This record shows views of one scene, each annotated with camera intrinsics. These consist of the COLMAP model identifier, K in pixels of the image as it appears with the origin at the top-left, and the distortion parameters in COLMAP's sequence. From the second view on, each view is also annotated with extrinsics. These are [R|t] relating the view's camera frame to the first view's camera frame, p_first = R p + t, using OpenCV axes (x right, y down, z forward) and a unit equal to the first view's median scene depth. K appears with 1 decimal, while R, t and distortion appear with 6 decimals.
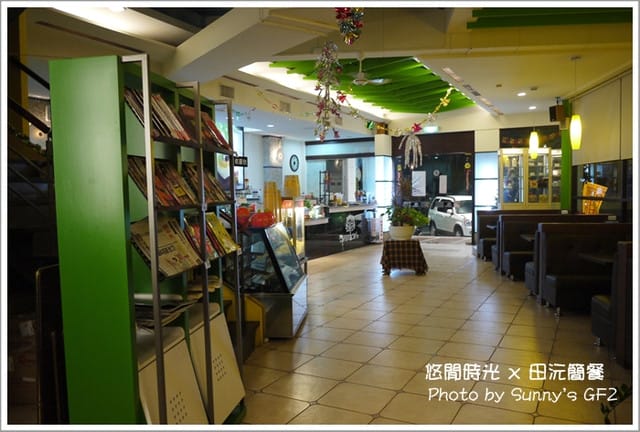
lens RADIAL K [[523.9, 0, 320.0], [0, 523.9, 216.0], [0, 0, 1]] dist [-0.026686, -0.000003]
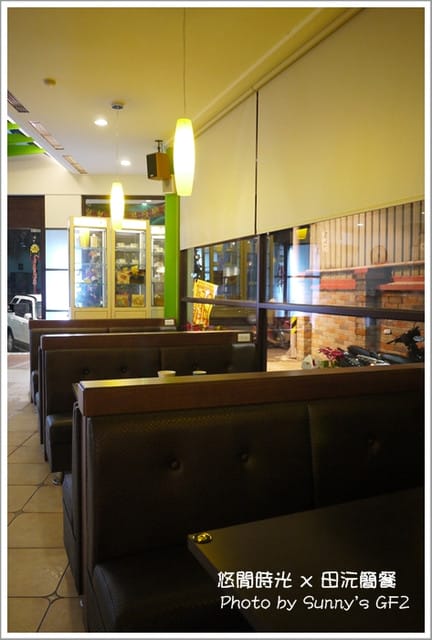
lens RADIAL K [[535.7, 0, 216.0], [0, 535.7, 320.0], [0, 0, 1]] dist [0.003186, 0.000539]
pose [[0.871162, -0.003994, 0.490979, 0.184592], [0.000619, 0.999975, 0.007038, -0.014269], [-0.490995, -0.005827, 0.871143, 0.373664]]
